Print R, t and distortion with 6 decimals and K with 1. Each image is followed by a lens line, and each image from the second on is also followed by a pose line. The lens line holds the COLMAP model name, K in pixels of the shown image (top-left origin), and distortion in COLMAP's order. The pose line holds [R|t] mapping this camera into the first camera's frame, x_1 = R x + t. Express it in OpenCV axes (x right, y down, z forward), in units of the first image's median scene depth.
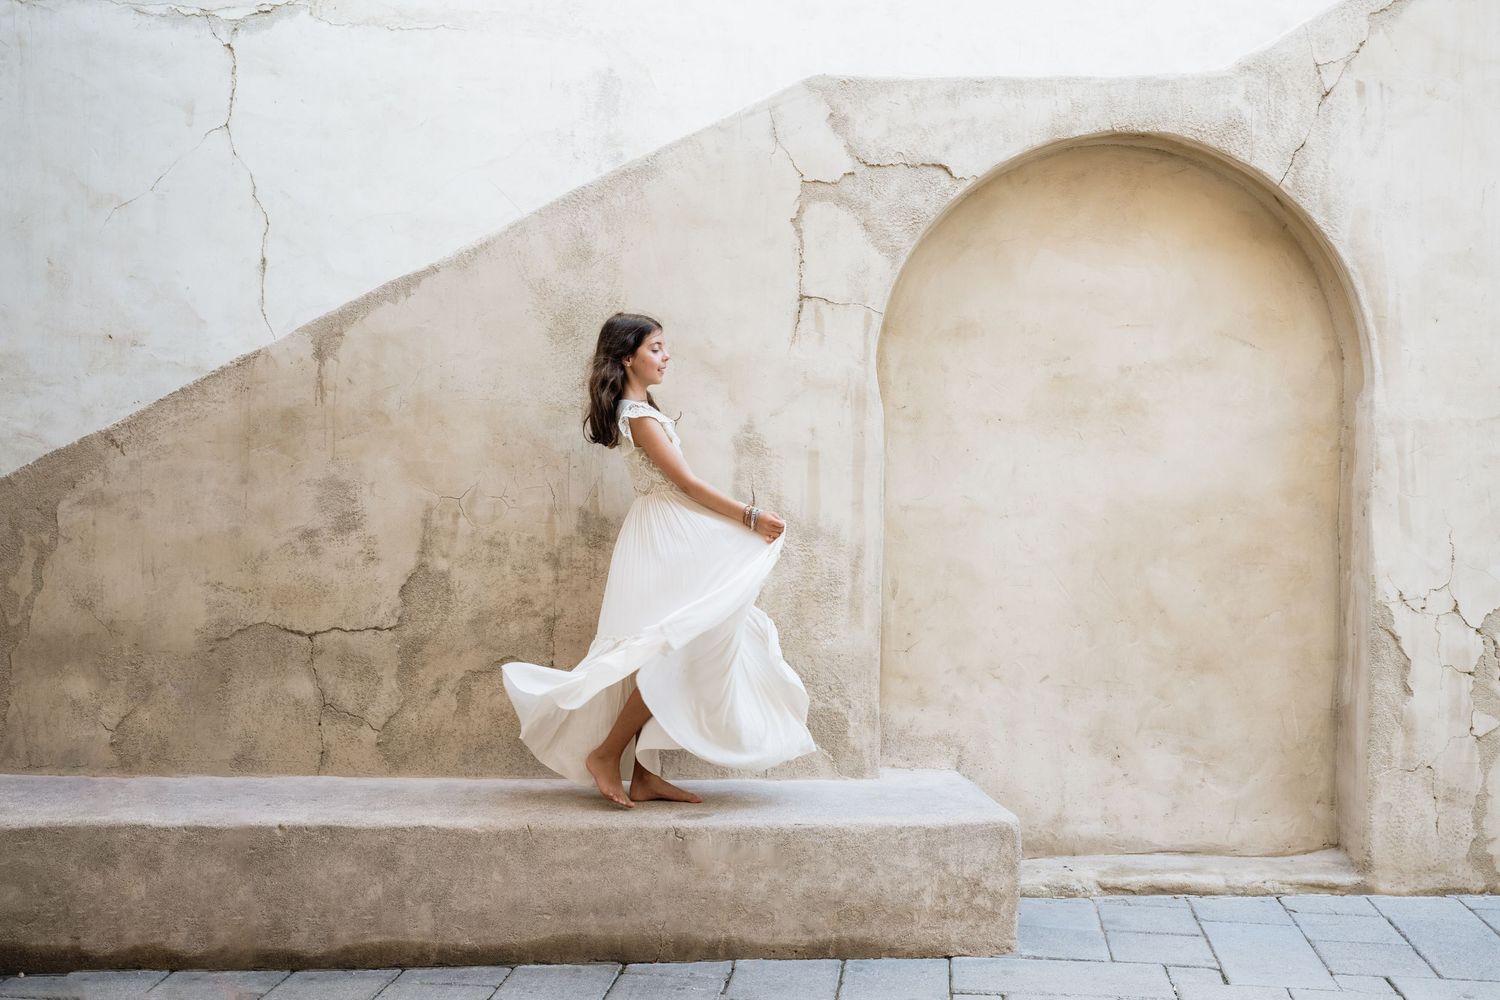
lens RADIAL K [[1622.1, 0, 748.7], [0, 1622.1, 493.2], [0, 0, 1]] dist [-0.010946, 0.000000]
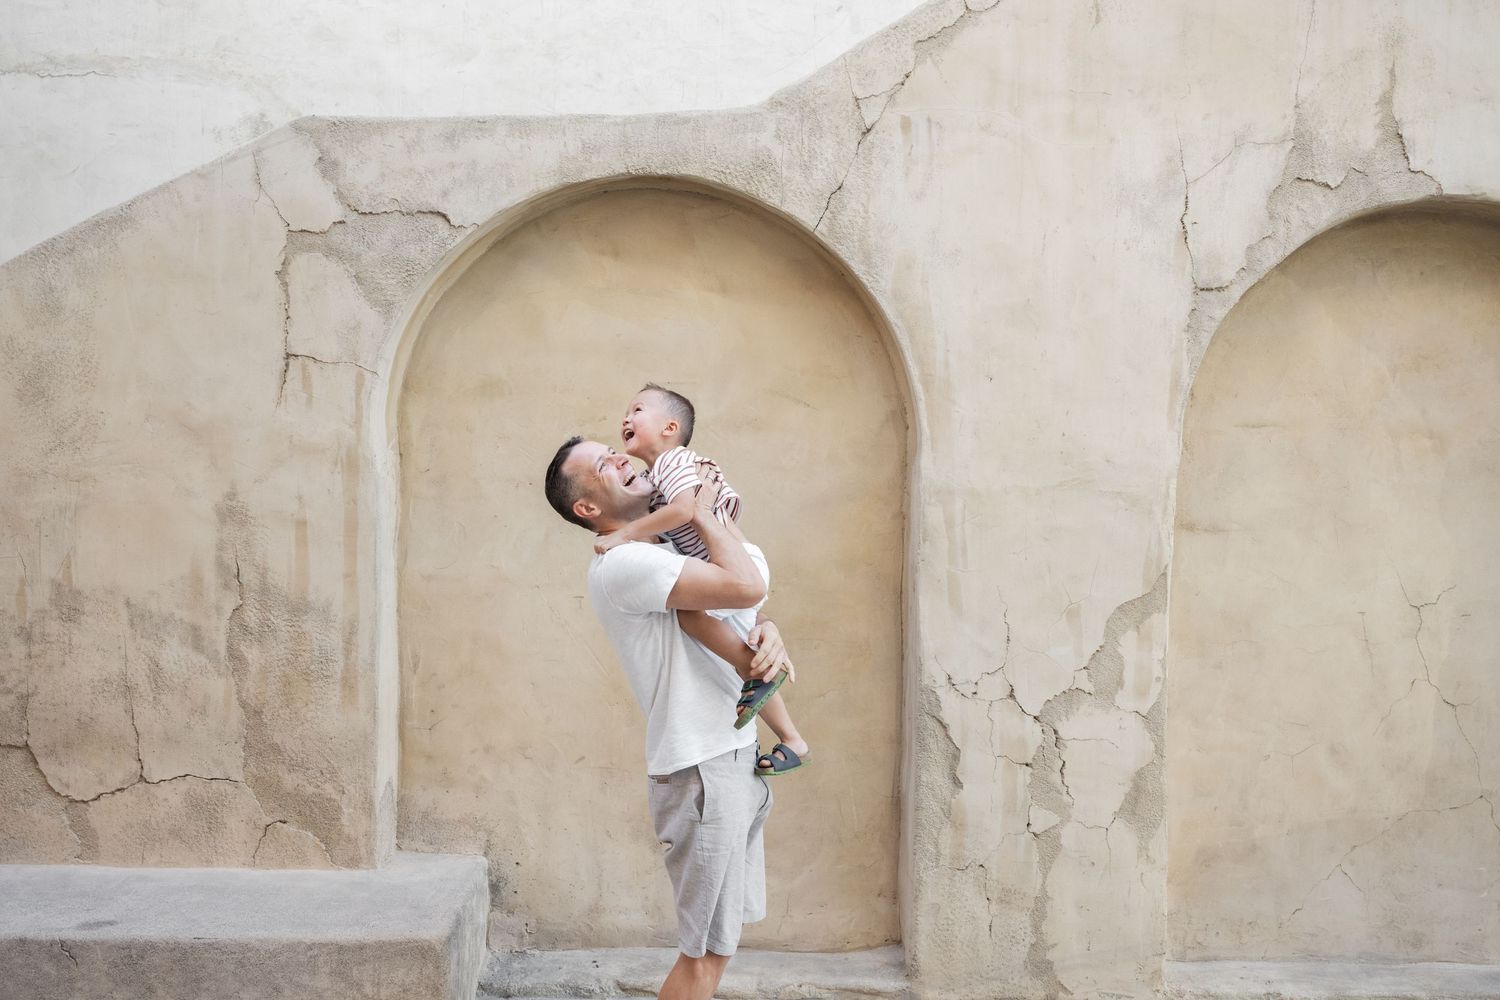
lens RADIAL K [[1405.8, 0, 751.3], [0, 1405.8, 507.6], [0, 0, 1]] dist [-0.004807, 0.000000]
pose [[0.998355, 0.005932, -0.057026, 0.337866], [-0.005103, 0.999879, 0.014667, -0.045396], [0.057106, -0.014352, 0.998265, 0.201836]]
